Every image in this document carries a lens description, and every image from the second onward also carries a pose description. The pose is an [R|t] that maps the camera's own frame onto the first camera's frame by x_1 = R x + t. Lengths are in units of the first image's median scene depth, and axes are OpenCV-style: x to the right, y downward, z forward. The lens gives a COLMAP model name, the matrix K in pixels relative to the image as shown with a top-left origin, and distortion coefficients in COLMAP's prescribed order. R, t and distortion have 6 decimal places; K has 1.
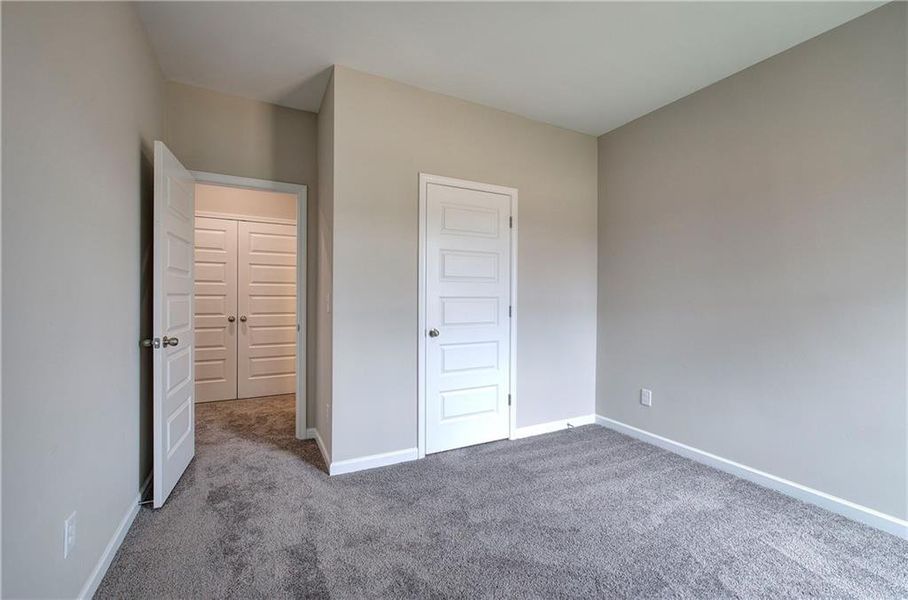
lens RADIAL K [[386.8, 0, 456.5], [0, 386.8, 299.7], [0, 0, 1]] dist [-0.002160, 0.001591]
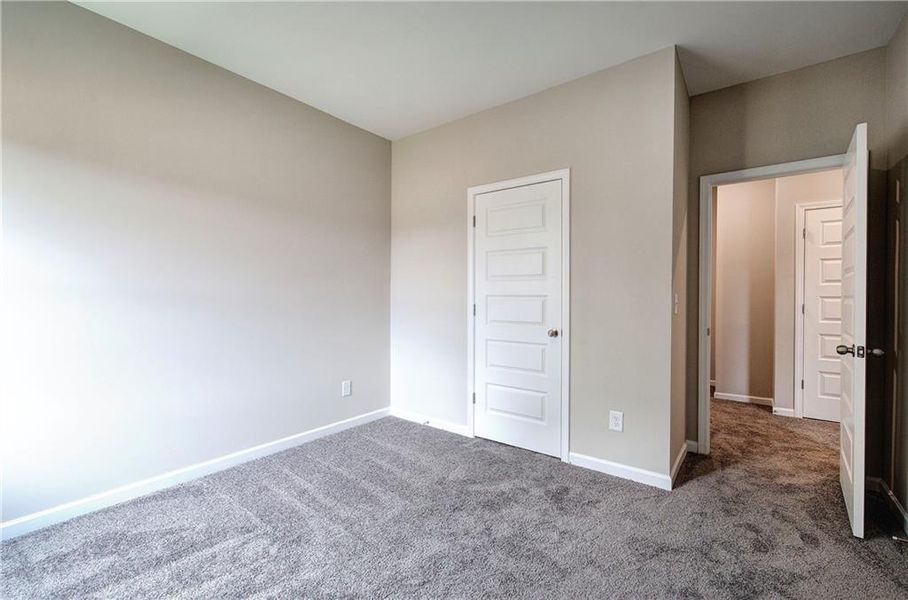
lens RADIAL K [[386.8, 0, 451.0], [0, 386.8, 299.0], [0, 0, 1]] dist [-0.002160, 0.001591]
pose [[0.431935, 0.007723, -0.901871, 0.890503], [-0.002094, 0.999969, 0.007560, -0.007753], [0.901902, -0.001377, 0.431938, 0.441844]]
